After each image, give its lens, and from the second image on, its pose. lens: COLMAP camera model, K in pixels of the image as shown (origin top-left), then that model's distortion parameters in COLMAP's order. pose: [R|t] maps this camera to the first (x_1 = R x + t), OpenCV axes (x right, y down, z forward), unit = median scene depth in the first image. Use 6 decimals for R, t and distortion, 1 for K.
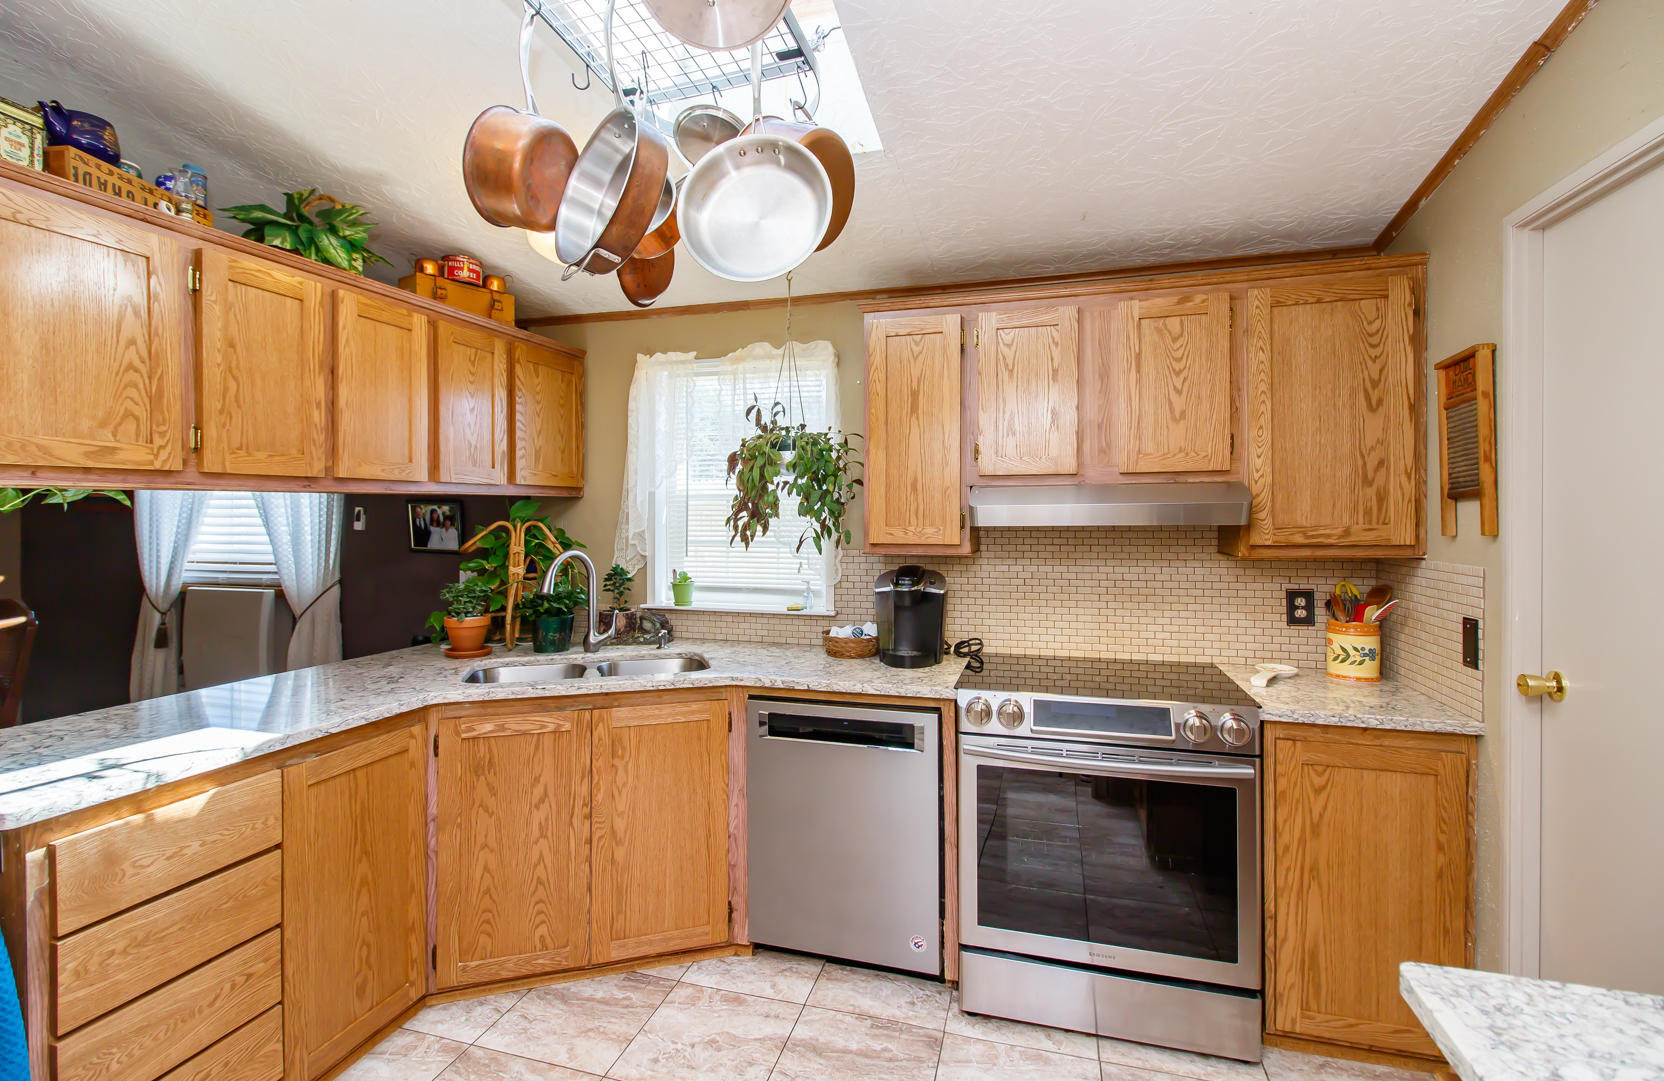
lens RADIAL K [[753.3, 0, 837.2], [0, 753.3, 526.2], [0, 0, 1]] dist [0.009331, -0.000416]
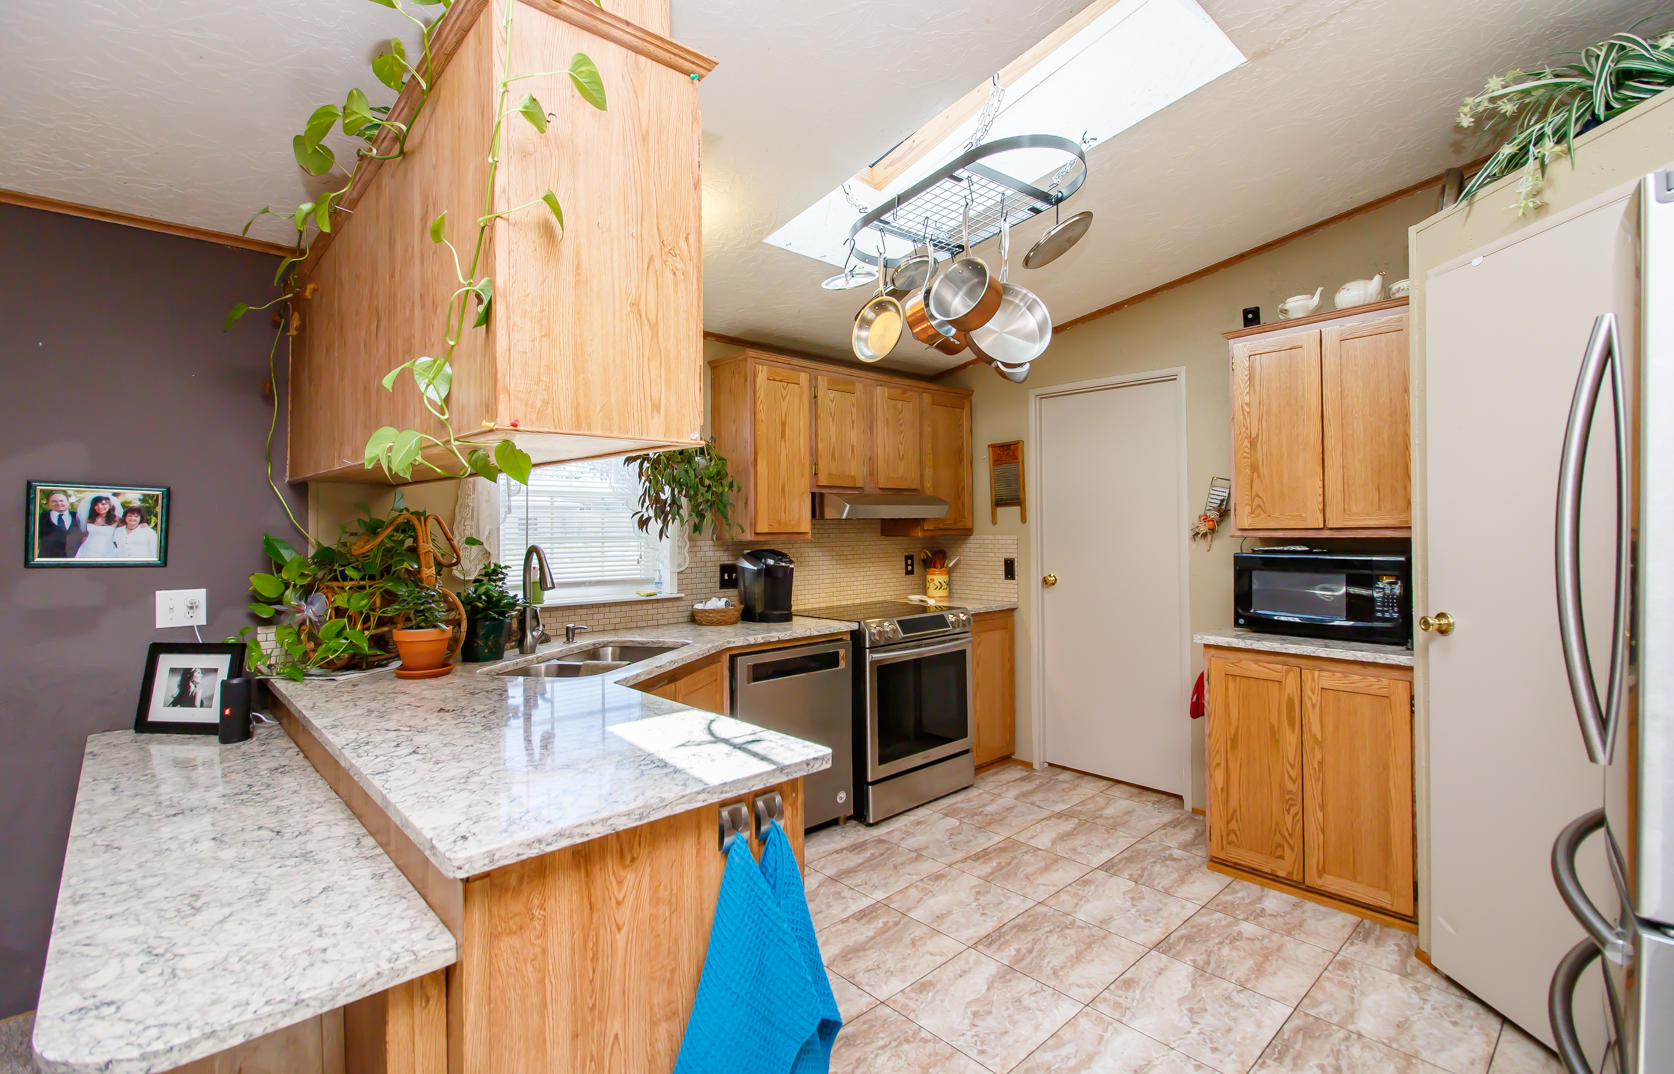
lens RADIAL K [[757.8, 0, 841.5], [0, 757.8, 529.5], [0, 0, 1]] dist [0.009331, -0.000416]
pose [[0.508971, -0.005608, 0.860765, -1.244805], [0.018847, 0.999812, -0.004630, 0.031459], [-0.860577, 0.018580, 0.508981, 0.238880]]
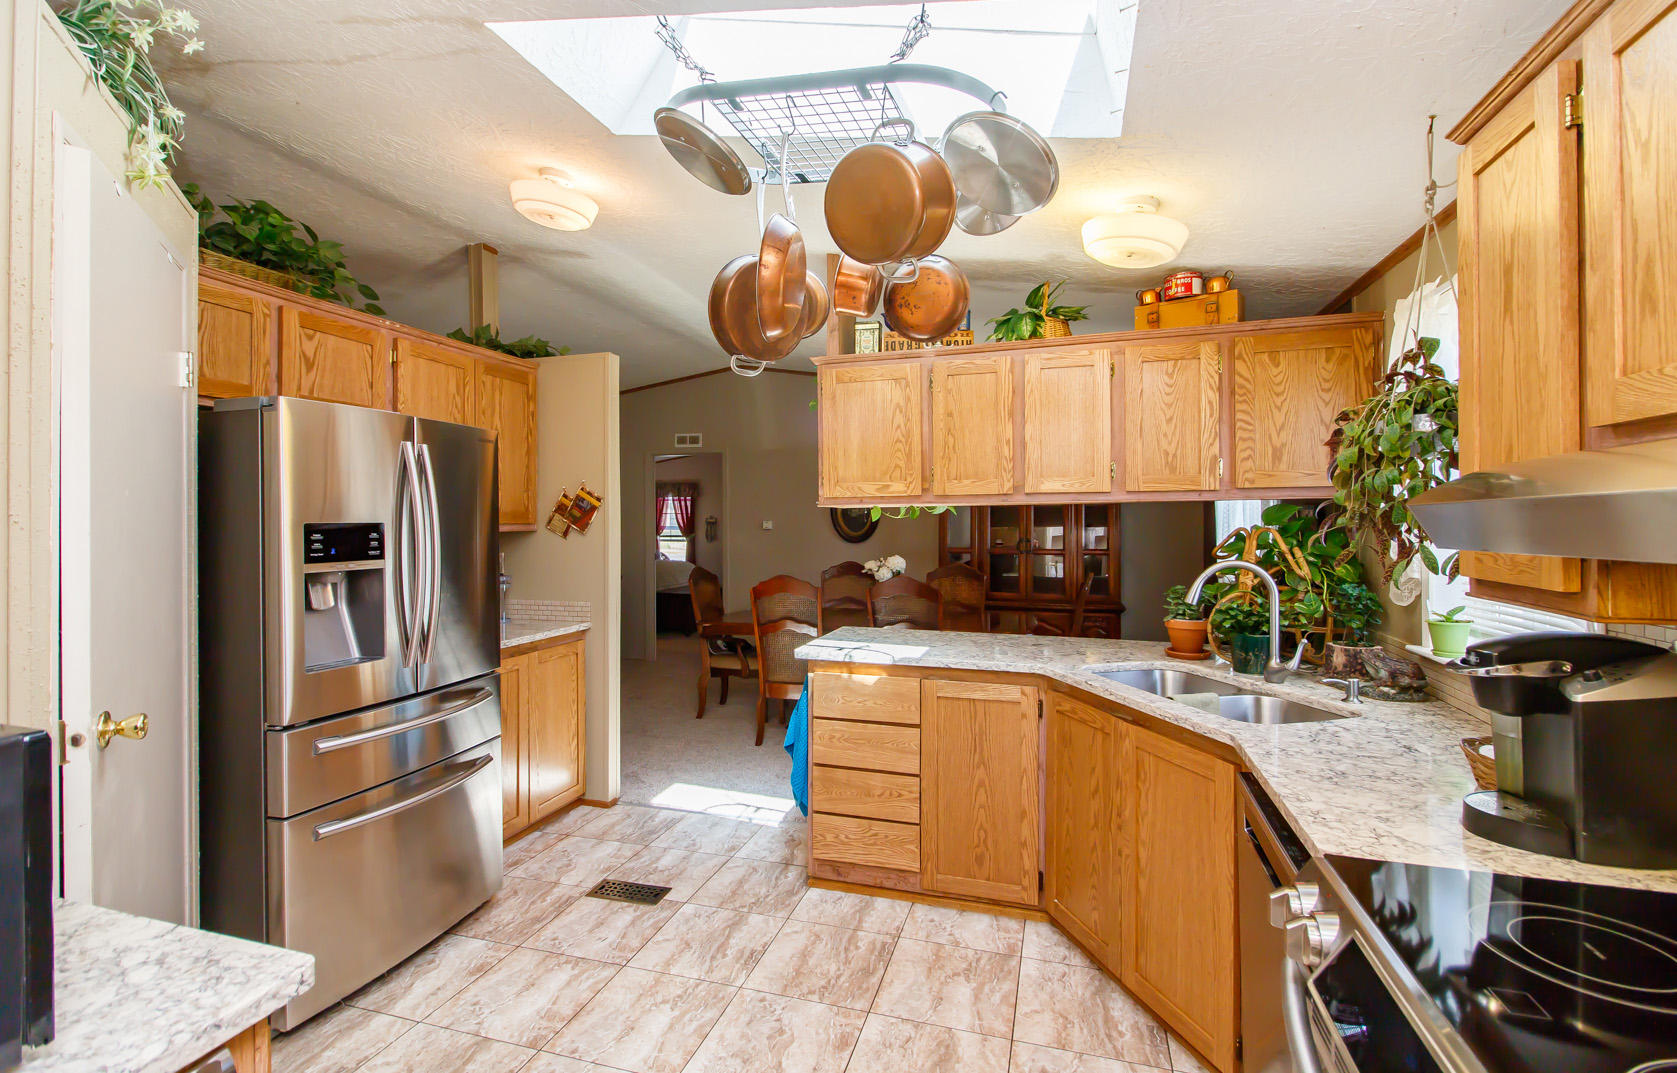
lens RADIAL K [[759.2, 0, 841.8], [0, 759.2, 520.8], [0, 0, 1]] dist [0.009331, -0.000416]
pose [[-0.013776, 0.002664, -0.999902, 0.717684], [-0.013249, 0.999908, 0.002846, -0.014190], [0.999817, 0.013287, -0.013739, 0.697672]]
